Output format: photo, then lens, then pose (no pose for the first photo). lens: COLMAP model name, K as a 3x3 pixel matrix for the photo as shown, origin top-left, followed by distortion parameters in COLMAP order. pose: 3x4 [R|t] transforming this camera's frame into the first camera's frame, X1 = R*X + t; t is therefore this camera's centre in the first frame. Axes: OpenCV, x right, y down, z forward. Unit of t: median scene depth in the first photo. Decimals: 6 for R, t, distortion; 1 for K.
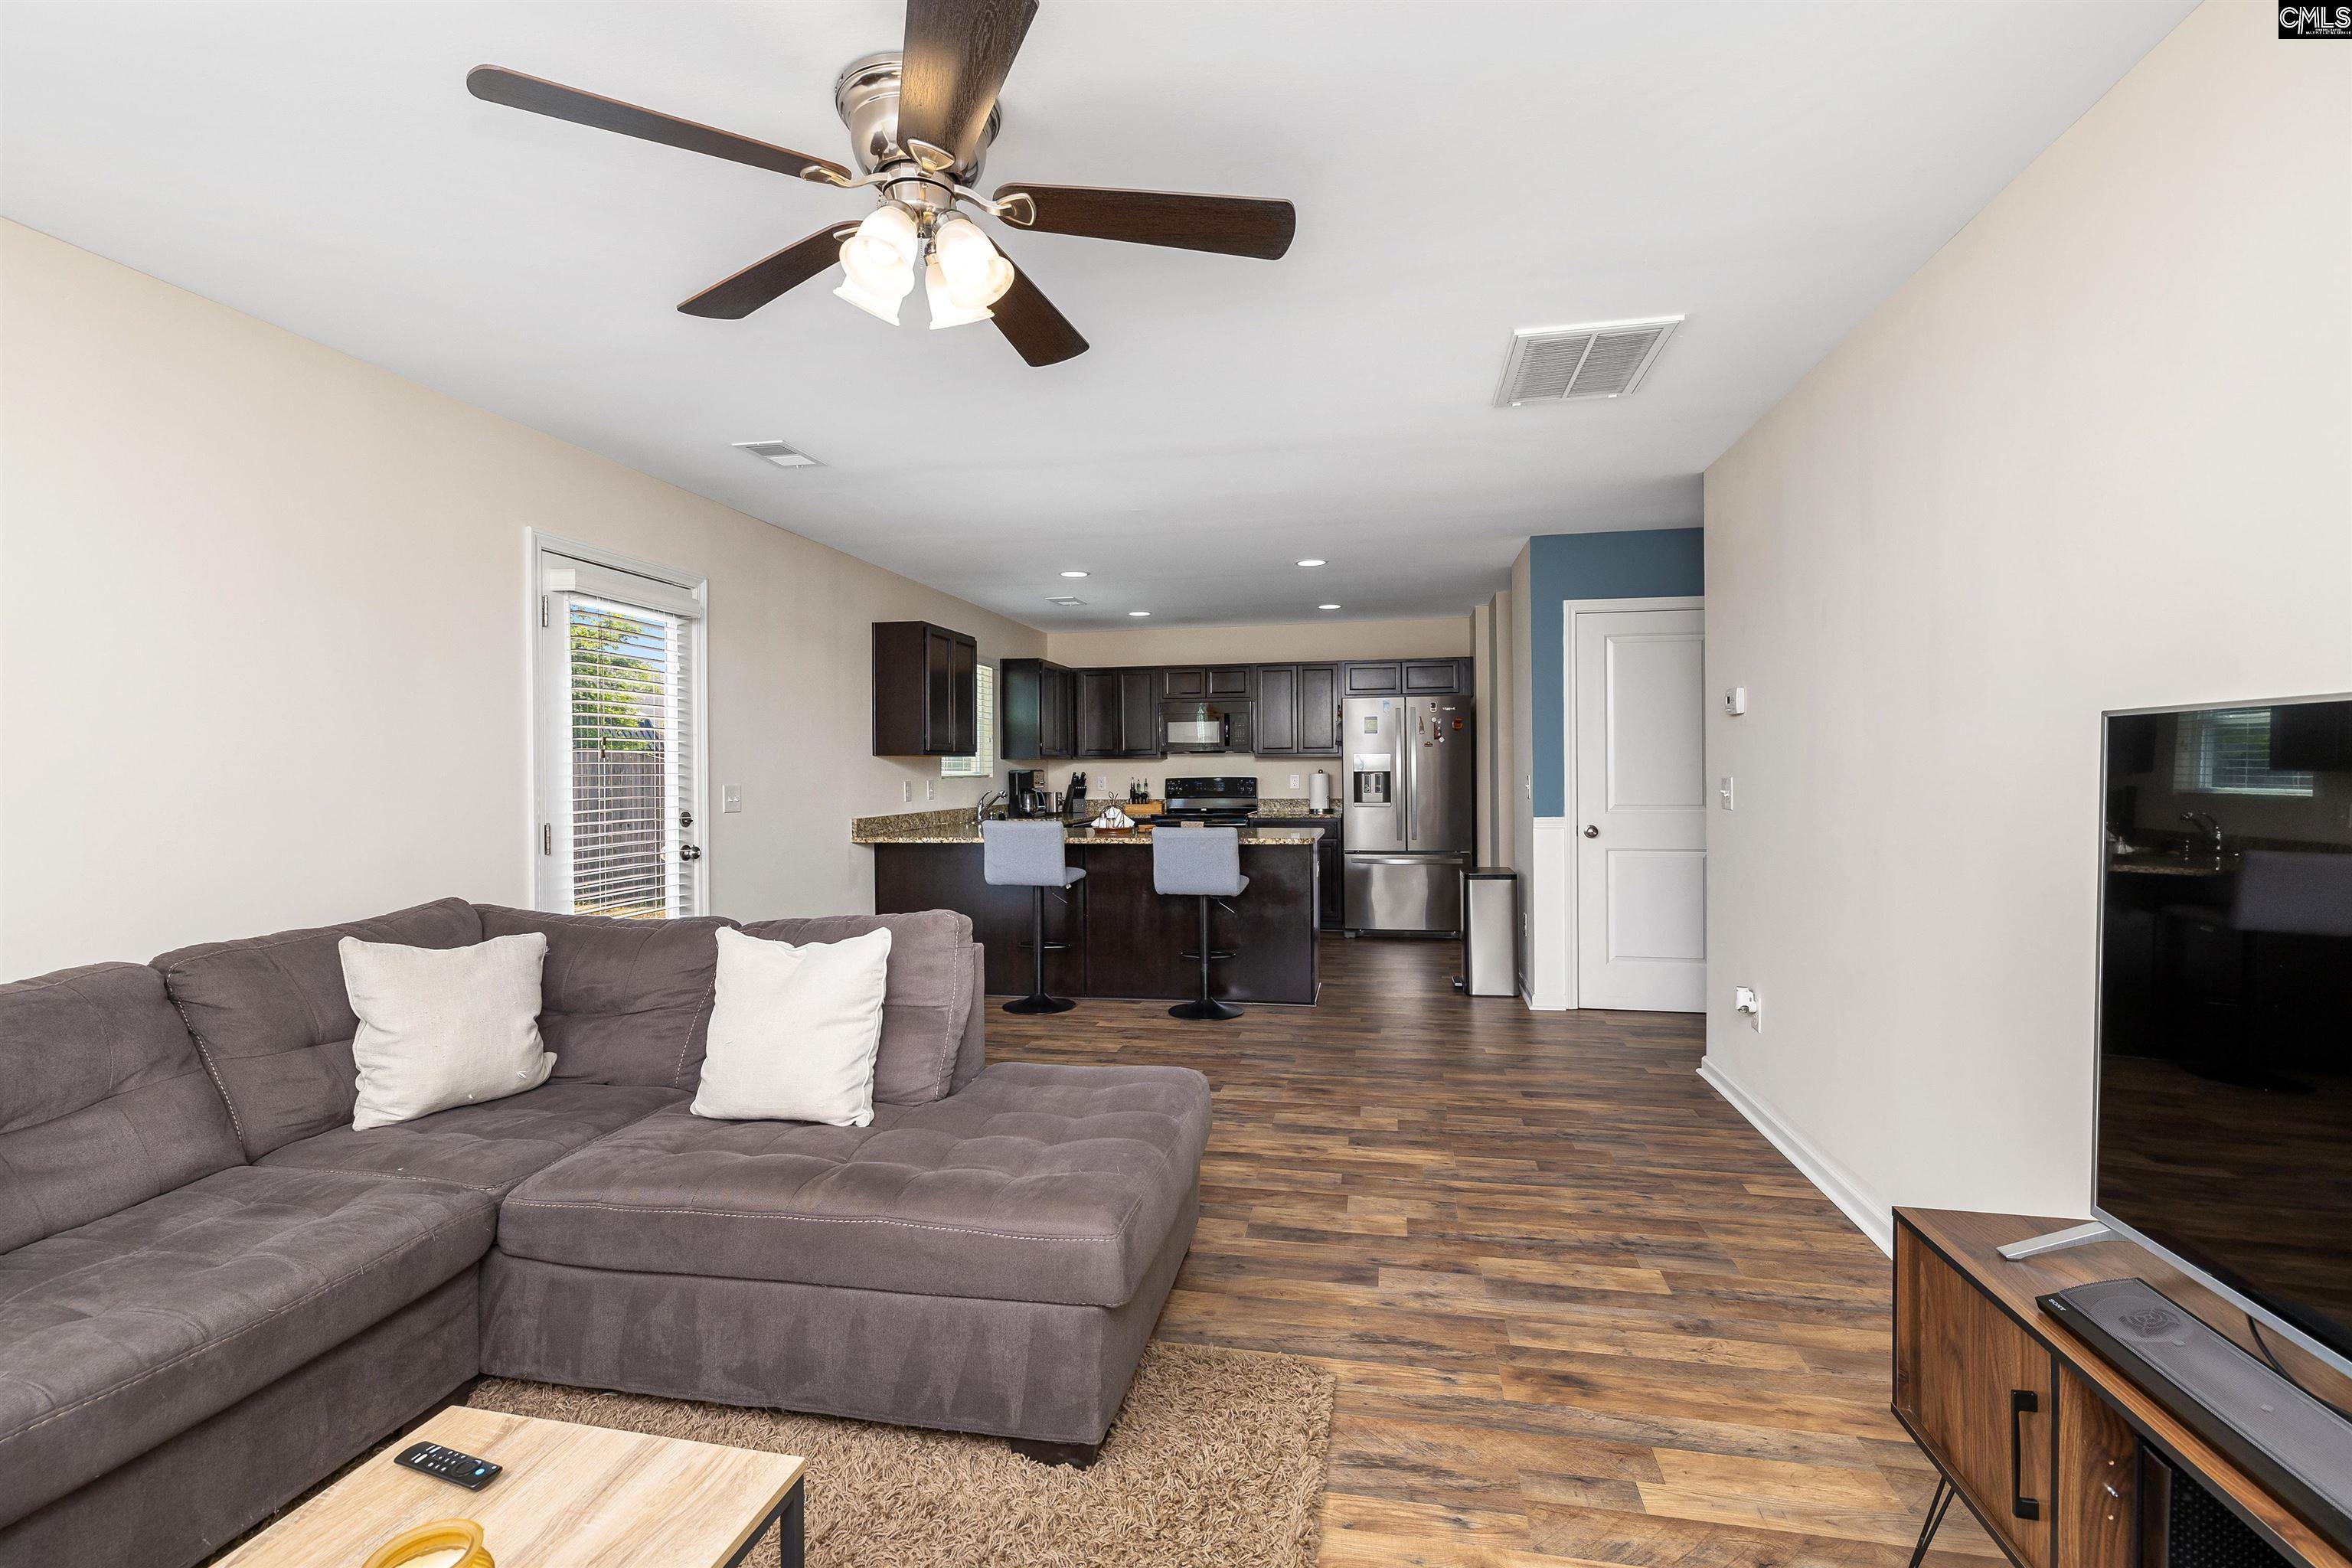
lens RADIAL K [[1020.2, 0, 1179.1], [0, 1020.2, 776.0], [0, 0, 1]] dist [0.000228, 0.000065]
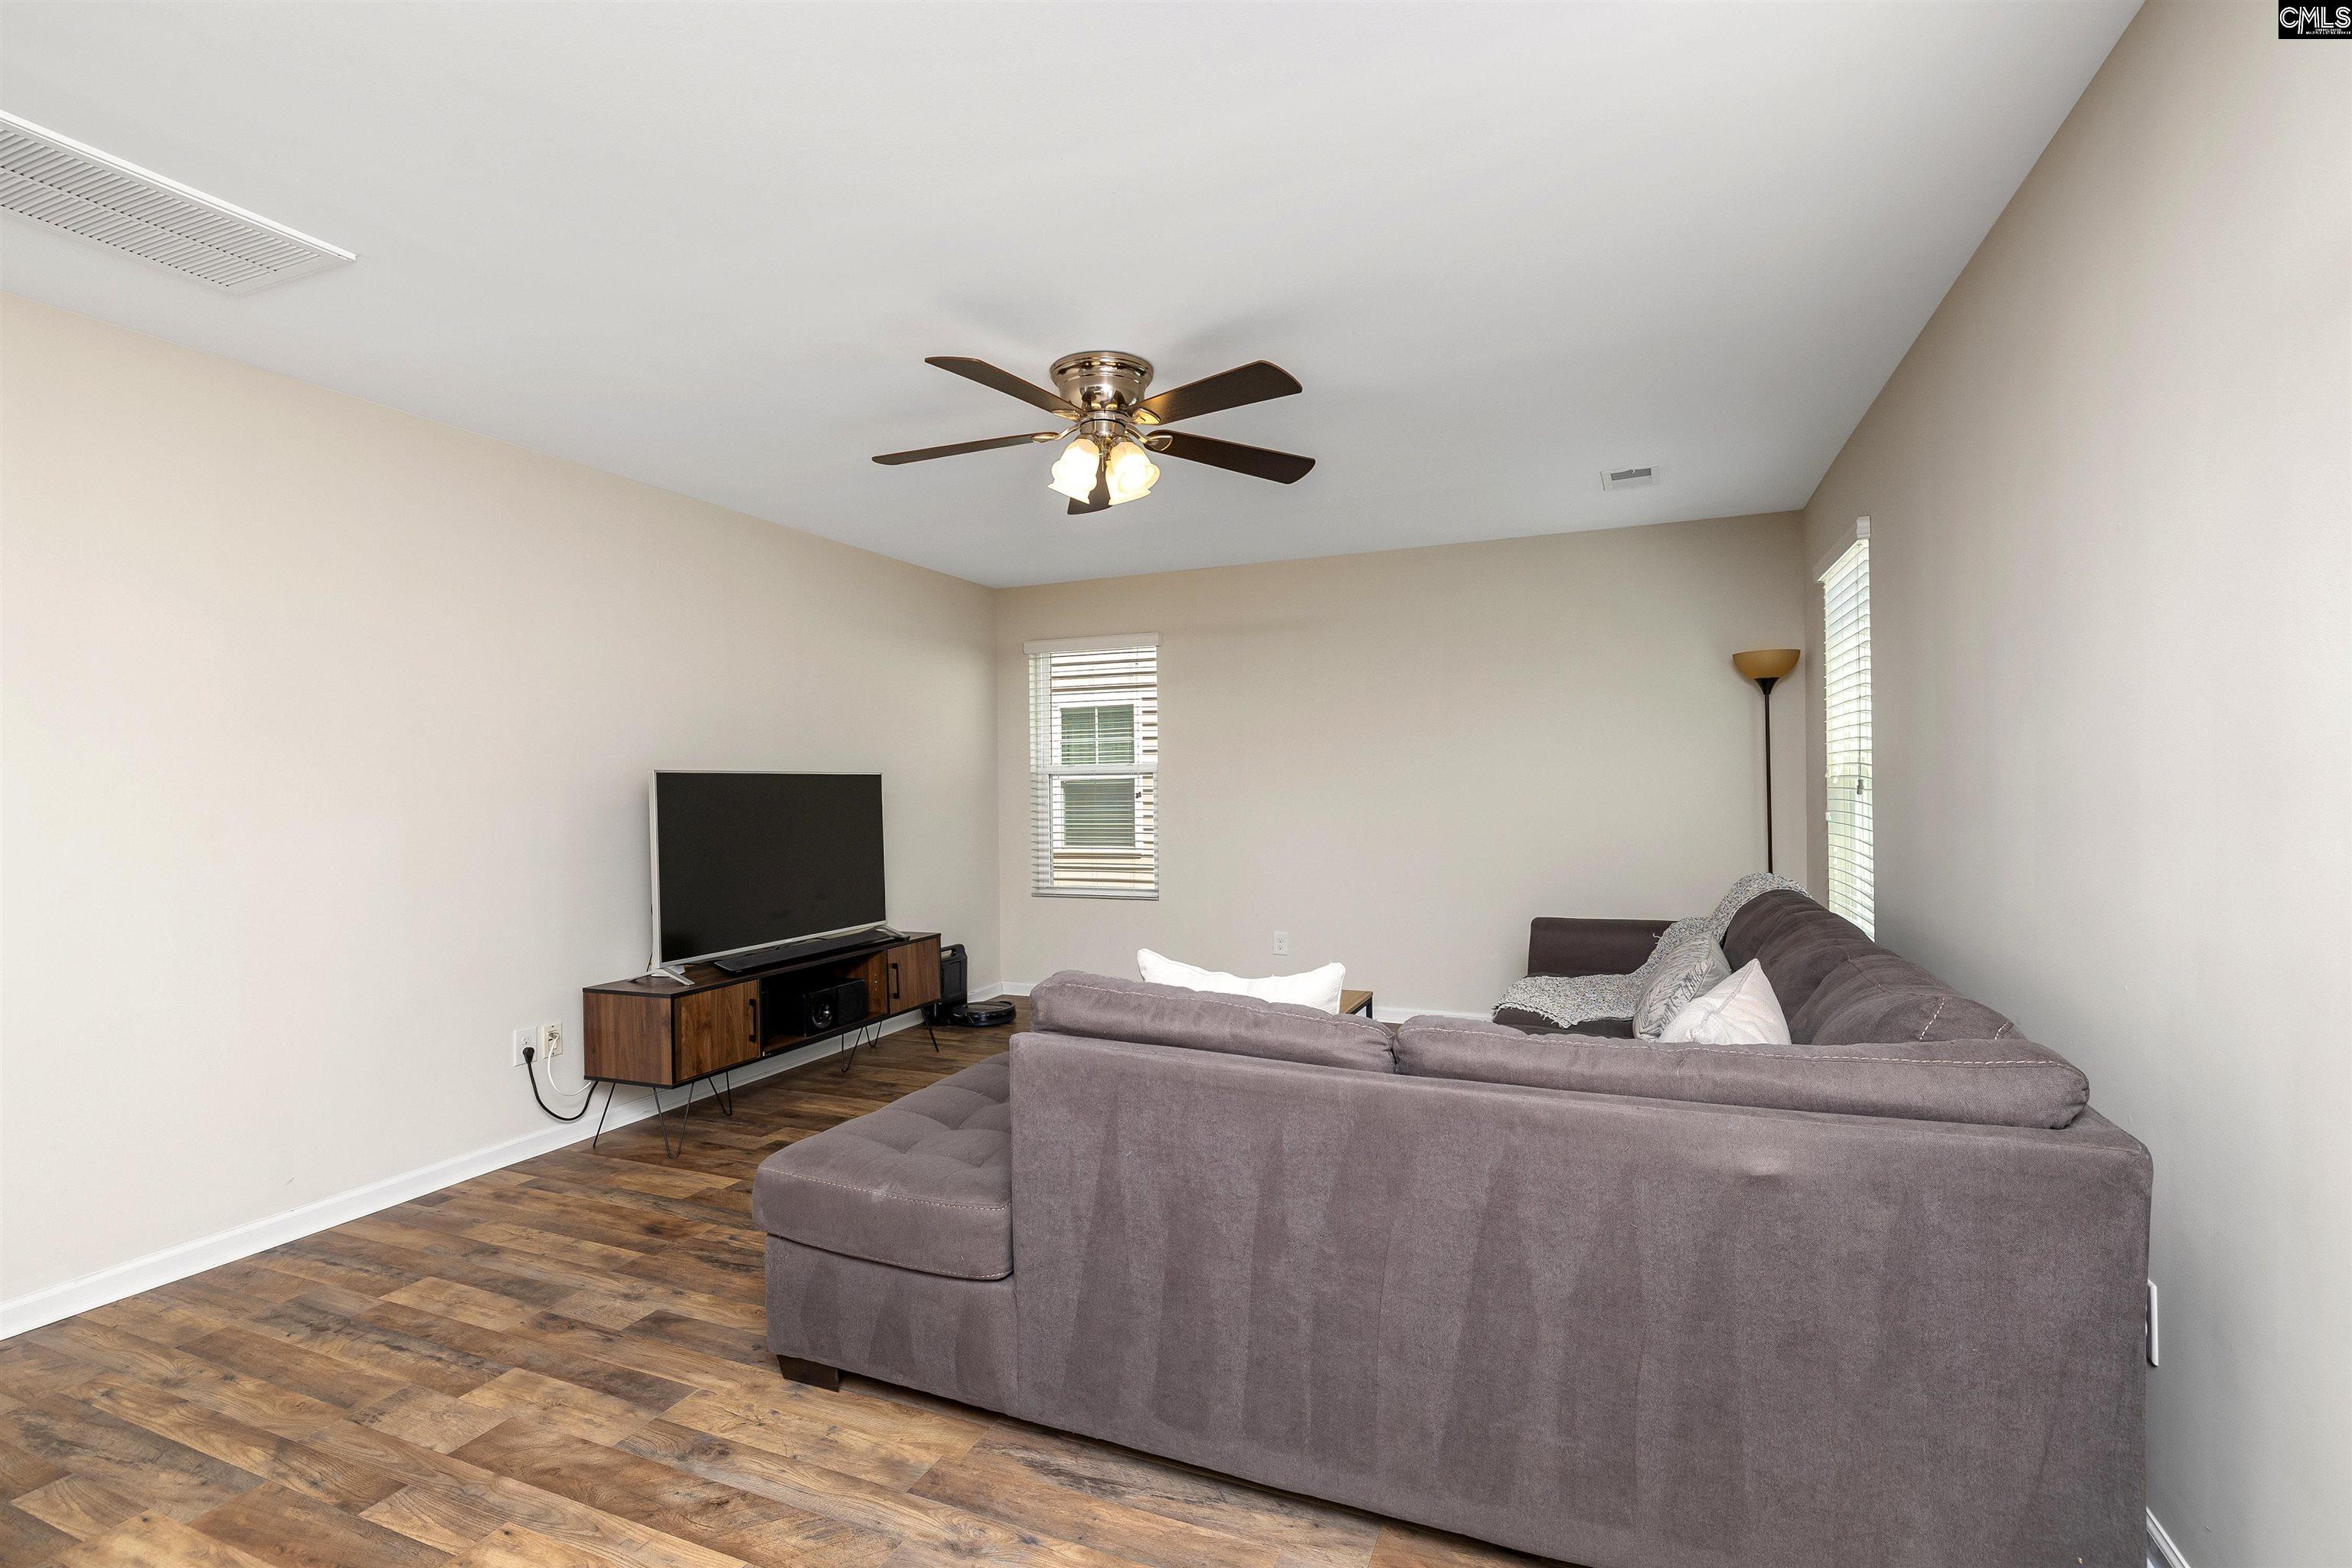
lens RADIAL K [[1020.2, 0, 1179.1], [0, 1020.2, 776.0], [0, 0, 1]] dist [0.000228, 0.000065]
pose [[-0.979156, 0.024472, 0.201629, -0.485797], [0.023121, 0.999692, -0.009057, 0.015667], [-0.201789, -0.004207, -0.979420, 1.816027]]
